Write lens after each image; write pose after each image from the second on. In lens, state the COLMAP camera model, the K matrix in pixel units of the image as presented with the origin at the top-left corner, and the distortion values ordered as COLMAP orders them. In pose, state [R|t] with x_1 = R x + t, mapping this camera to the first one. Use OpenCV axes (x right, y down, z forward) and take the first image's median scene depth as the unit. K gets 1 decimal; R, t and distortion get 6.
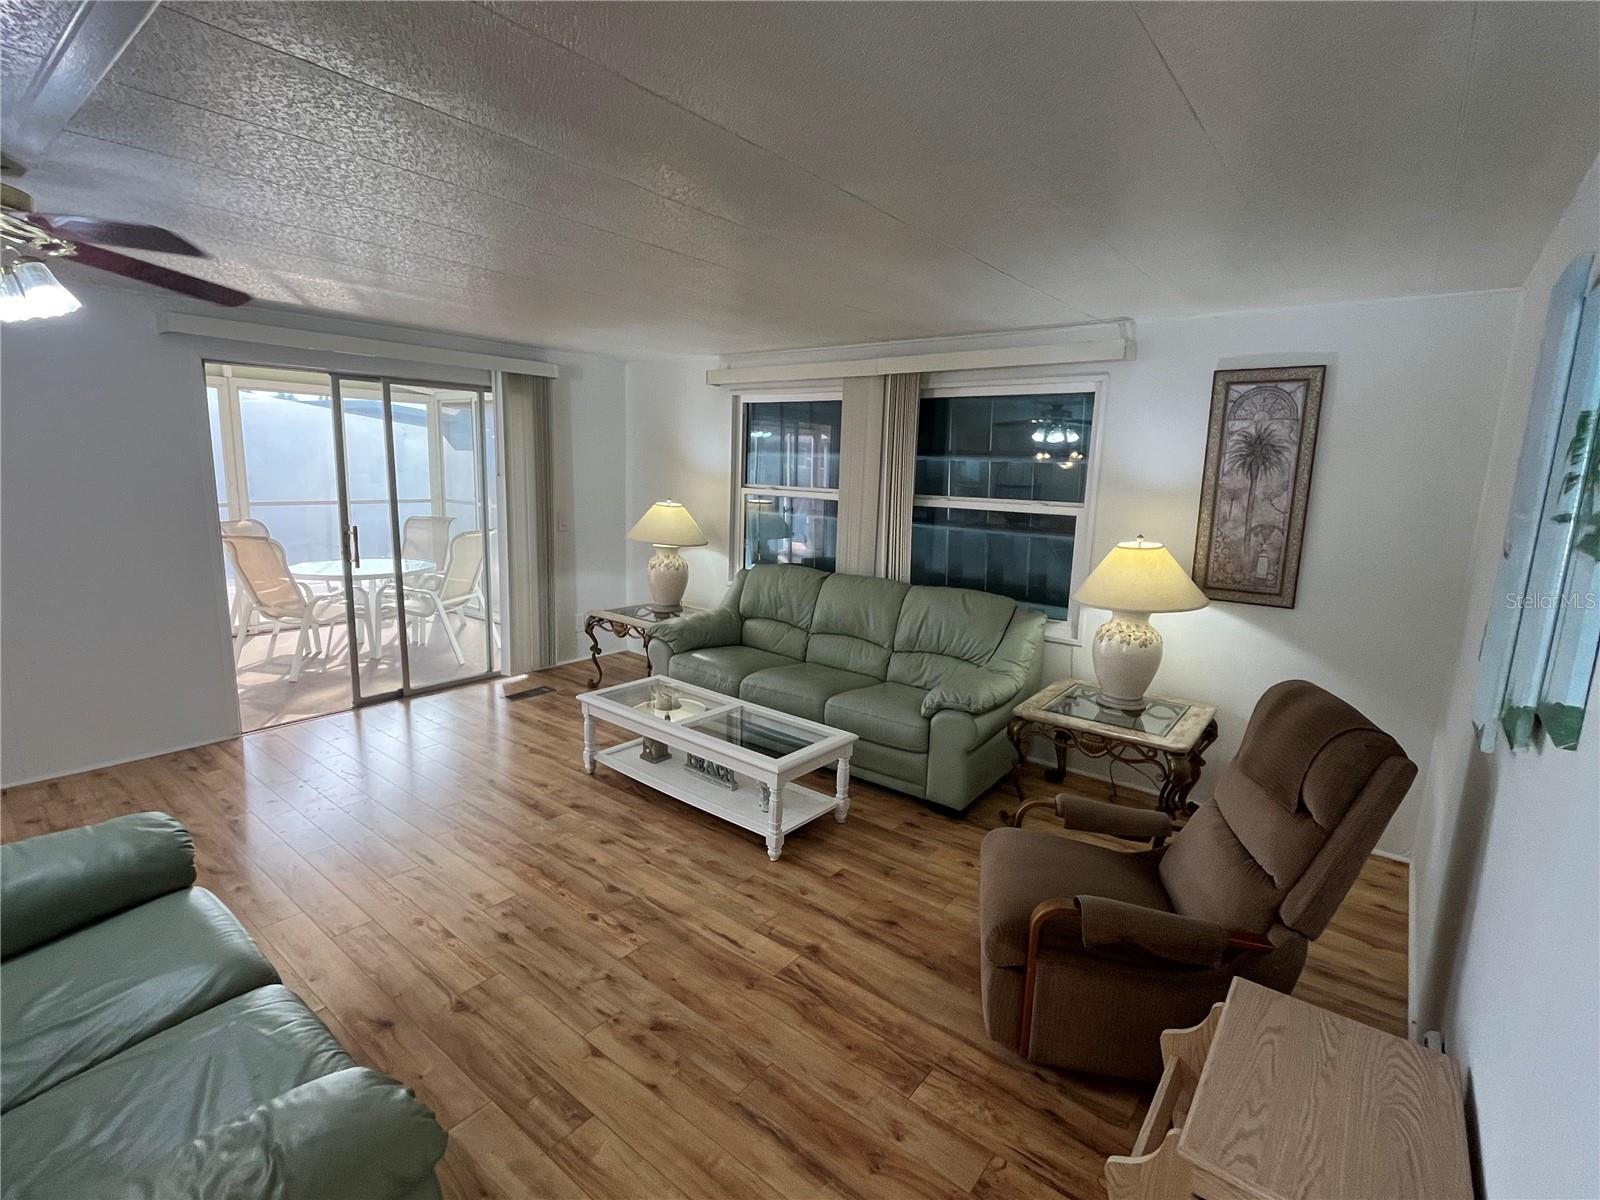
lens RADIAL K [[755.6, 0, 796.1], [0, 755.6, 597.4], [0, 0, 1]] dist [-0.004823, 0.000945]
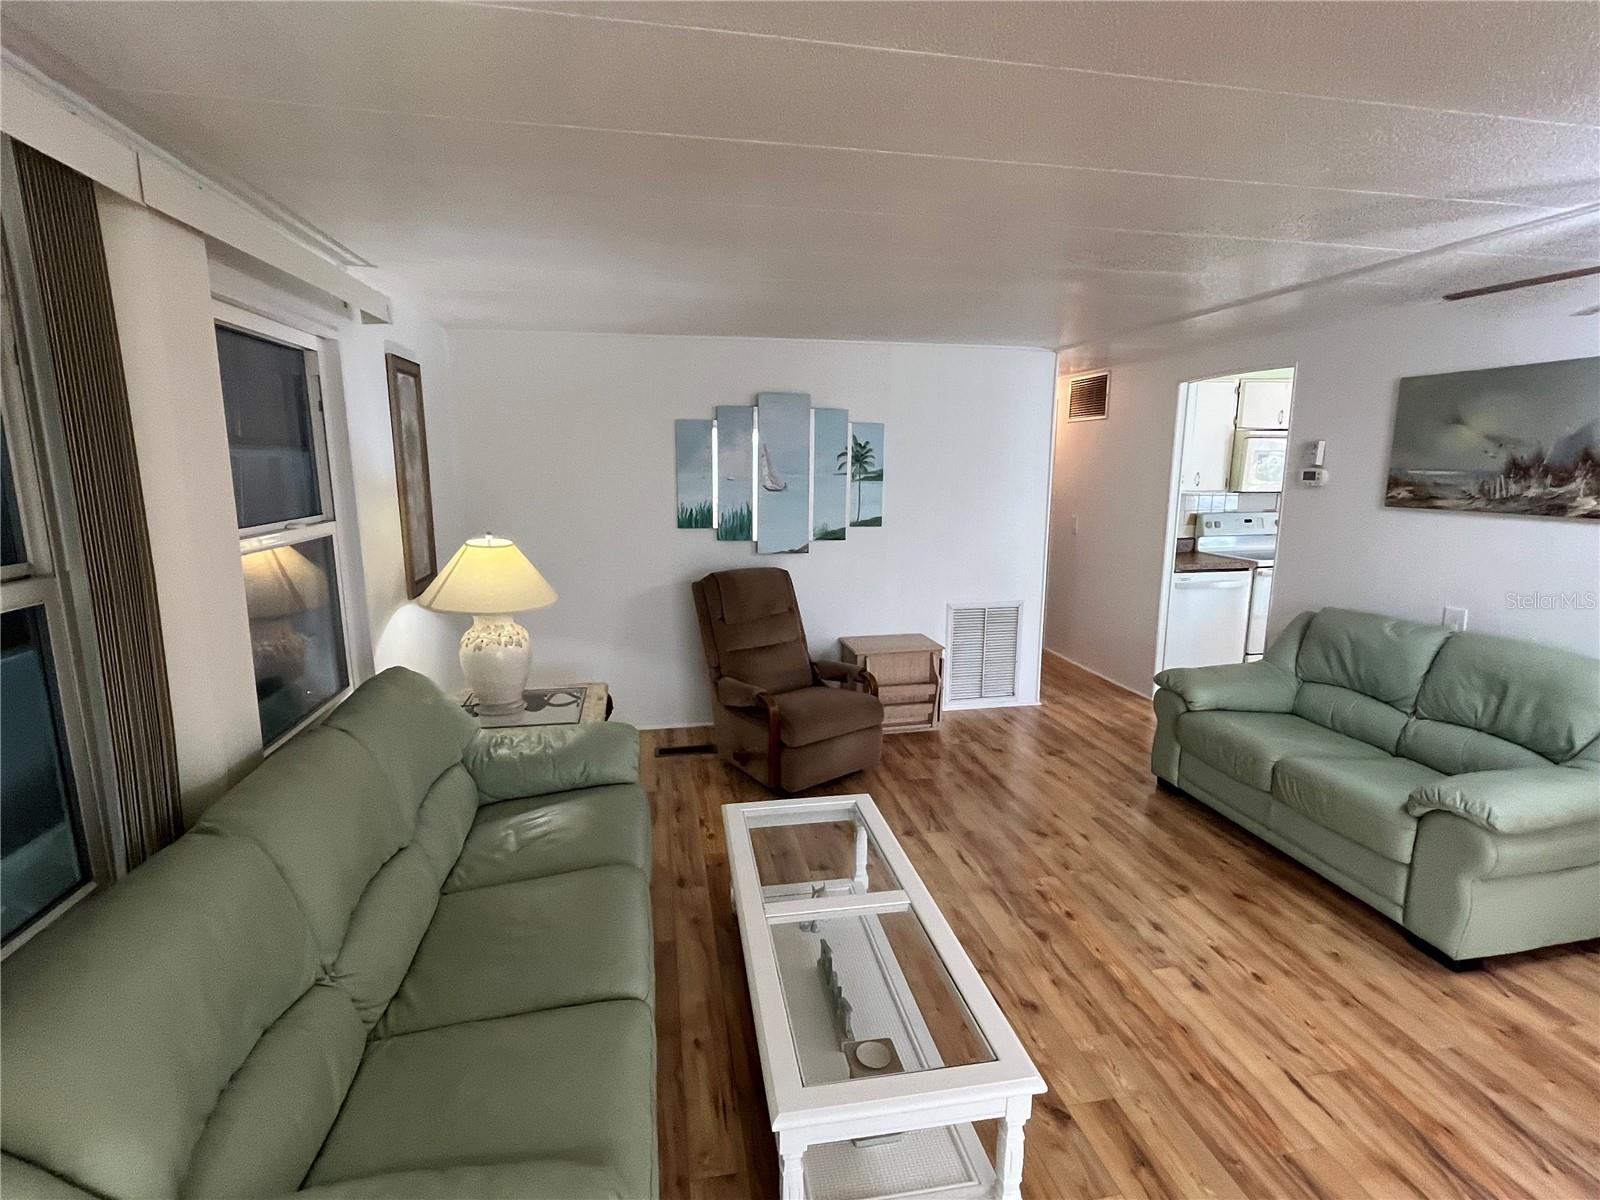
lens RADIAL K [[755.6, 0, 796.1], [0, 755.6, 597.4], [0, 0, 1]] dist [-0.004823, 0.000945]
pose [[-0.757712, -0.143586, 0.636597, -0.452920], [0.093338, 0.941620, 0.323481, -0.274863], [-0.645880, 0.304524, -0.700074, 1.431163]]
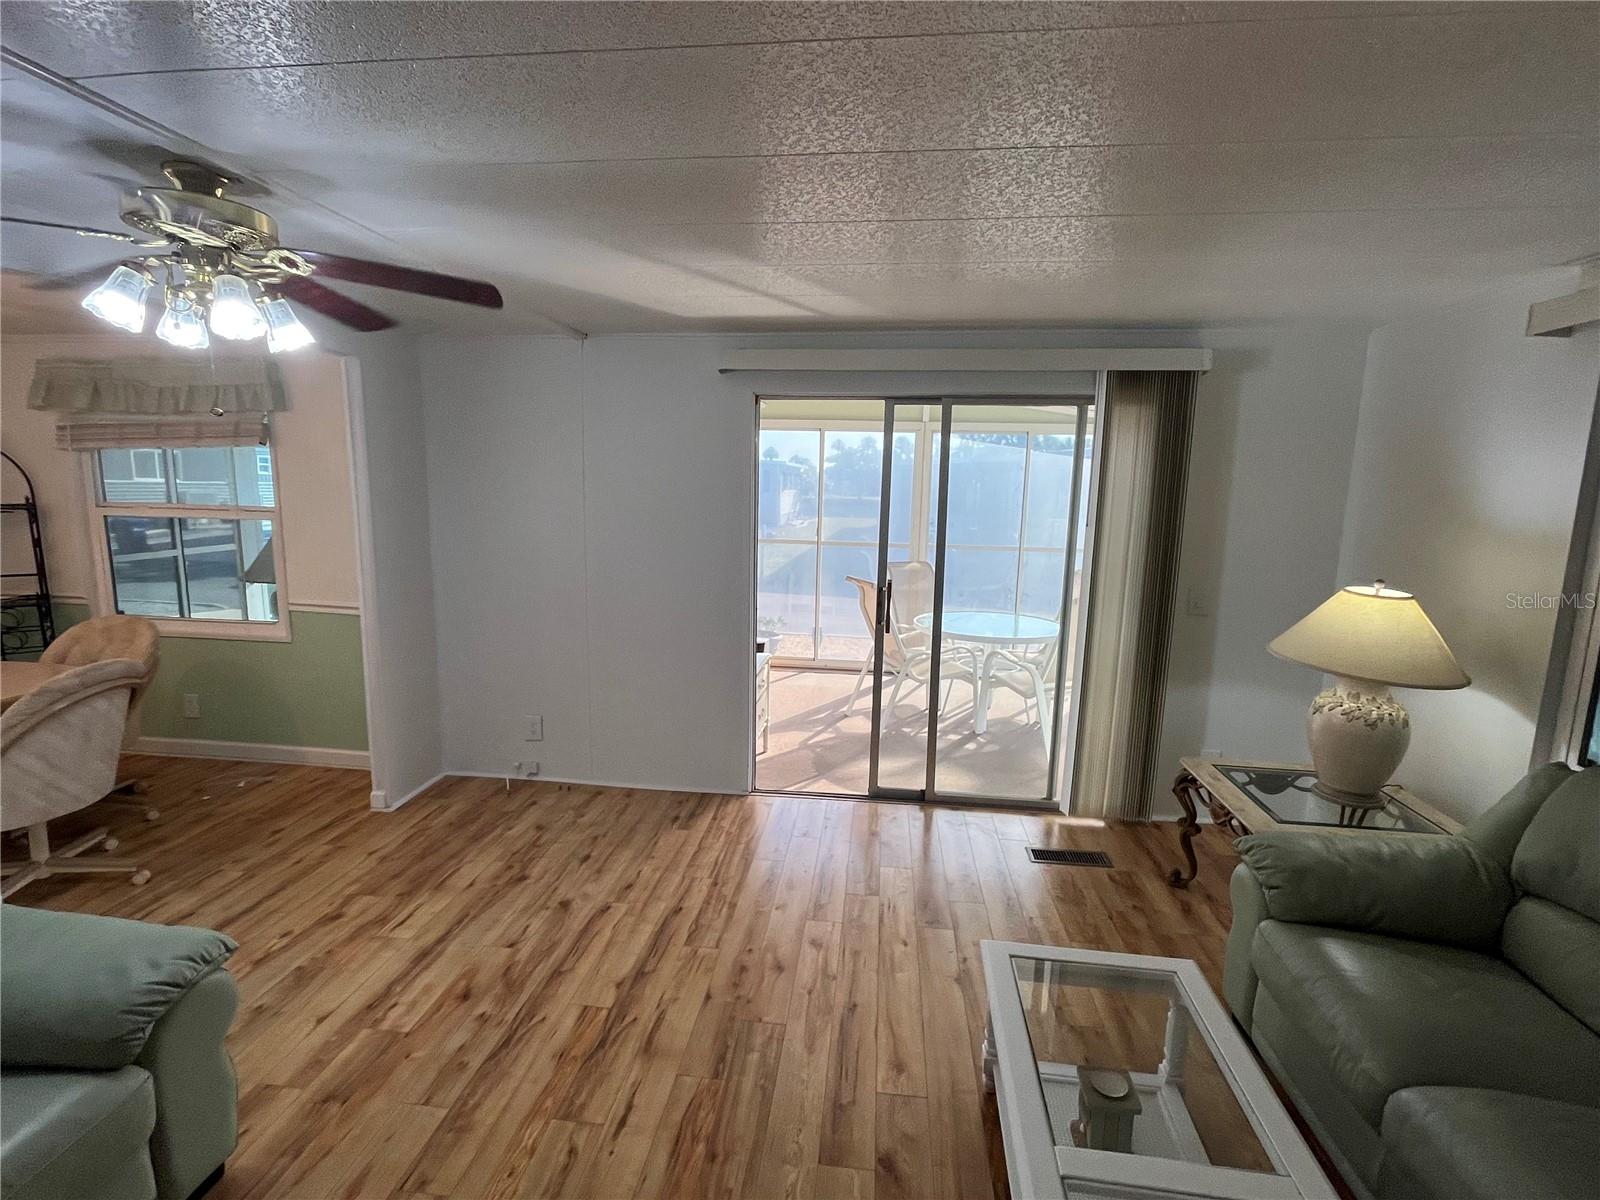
lens RADIAL K [[755.6, 0, 796.1], [0, 755.6, 597.4], [0, 0, 1]] dist [-0.004823, 0.000945]
pose [[0.525222, 0.105730, -0.844372, 0.073529], [-0.153745, 0.987712, 0.028045, -0.115301], [0.836961, 0.115088, 0.535024, 0.645117]]
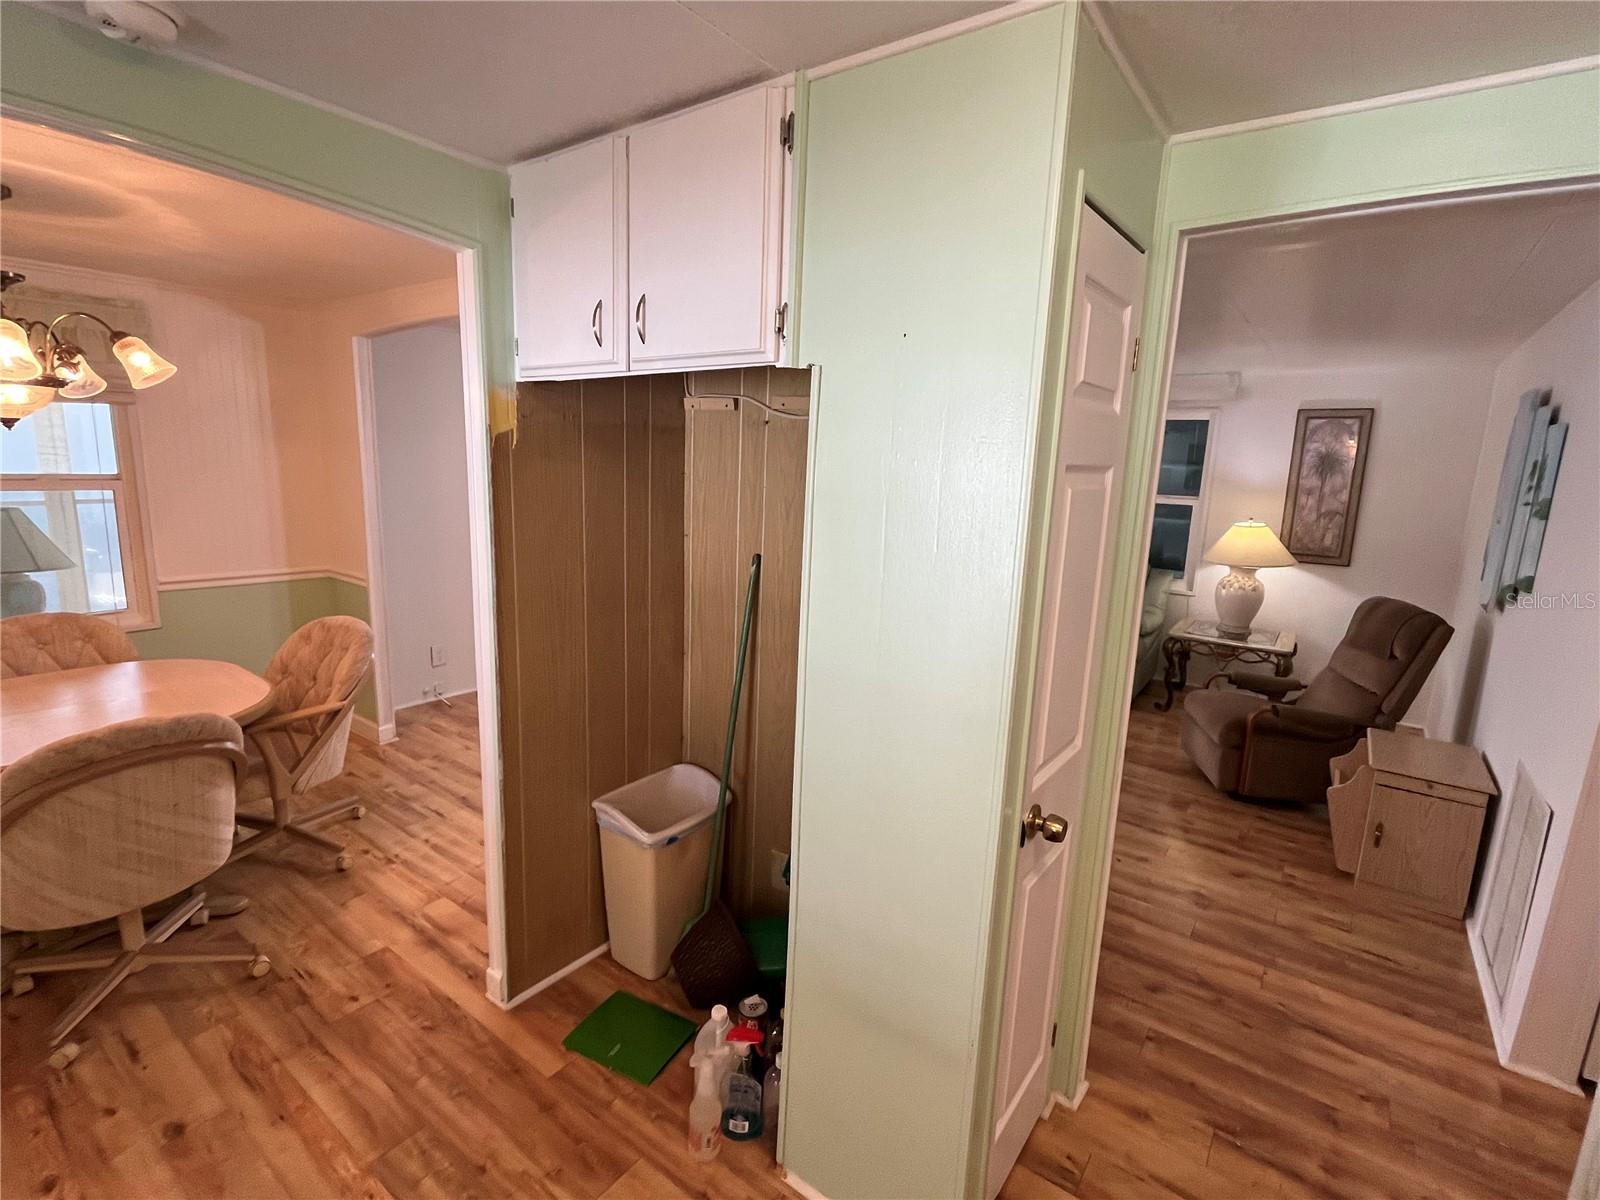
lens RADIAL K [[755.6, 0, 796.1], [0, 755.6, 597.4], [0, 0, 1]] dist [-0.004823, 0.000945]
pose [[0.999327, 0.000483, 0.036674, -0.509015], [-0.000882, 0.999941, 0.010853, 0.061318], [-0.036666, -0.010878, 0.999268, -0.479404]]
